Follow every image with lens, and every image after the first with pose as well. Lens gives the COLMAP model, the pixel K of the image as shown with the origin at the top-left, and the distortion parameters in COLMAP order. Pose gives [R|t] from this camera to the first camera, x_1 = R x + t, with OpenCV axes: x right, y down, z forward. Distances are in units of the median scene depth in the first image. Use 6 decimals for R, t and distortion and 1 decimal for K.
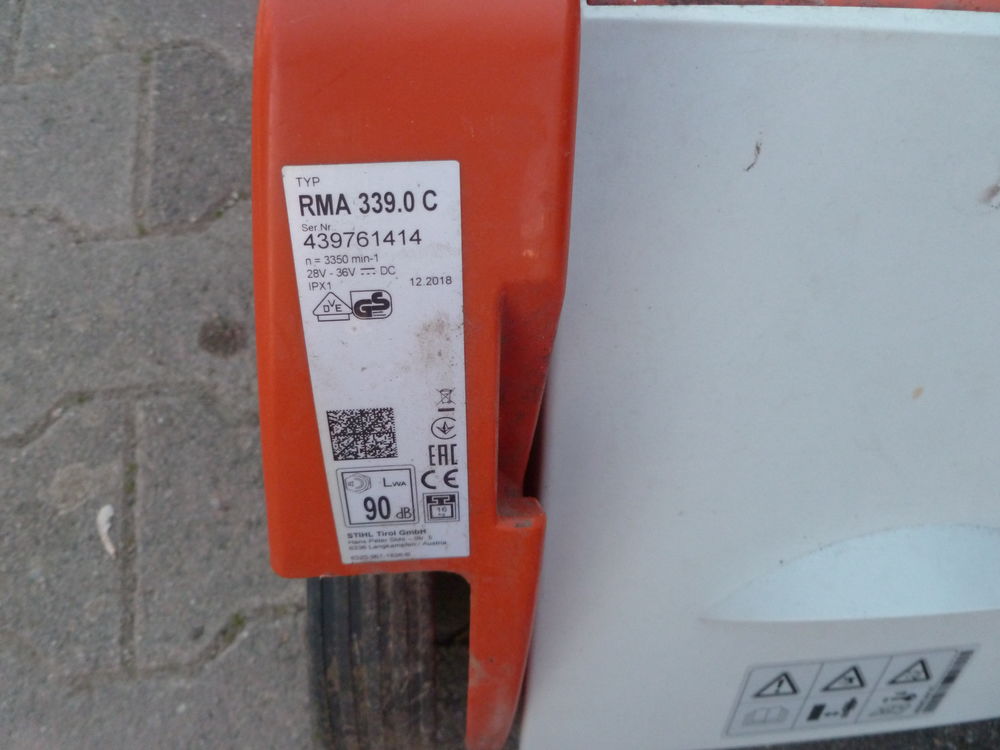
lens RADIAL K [[871.3, 0, 502.7], [0, 871.3, 378.7], [0, 0, 1]] dist [-0.070780, 0.023802]
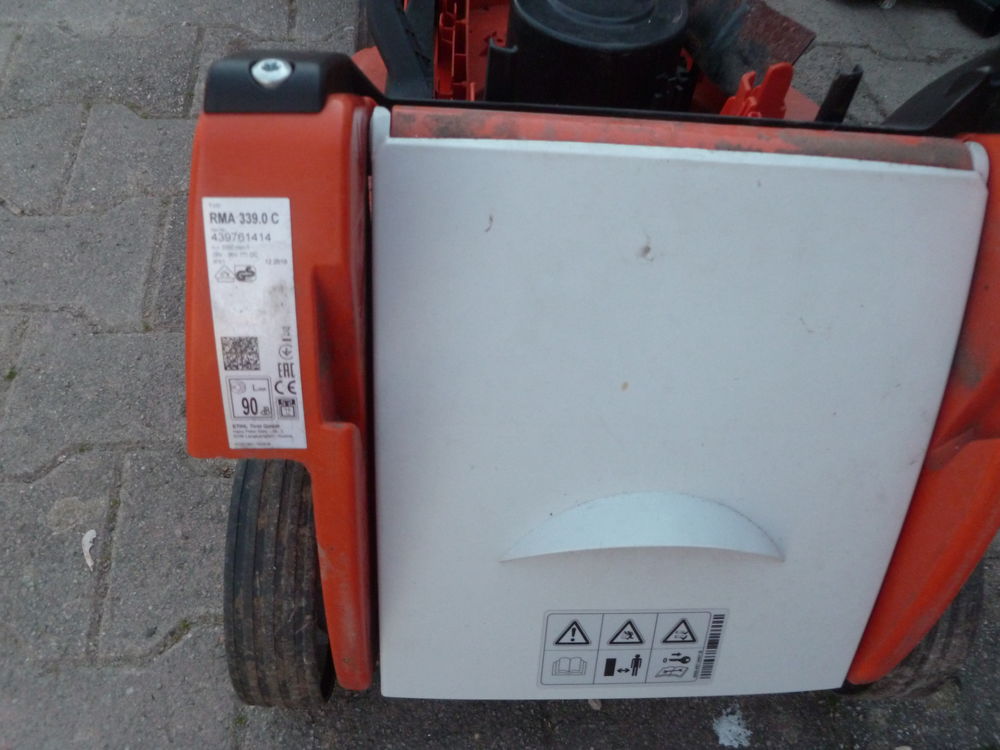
lens RADIAL K [[883.3, 0, 500.0], [0, 883.3, 375.0], [0, 0, 1]] dist [-0.056593, 0.020134]
pose [[0.999222, 0.032858, -0.021791, 0.162896], [-0.036700, 0.977119, -0.209505, 0.183676], [0.014409, 0.210142, 0.977565, -0.297643]]
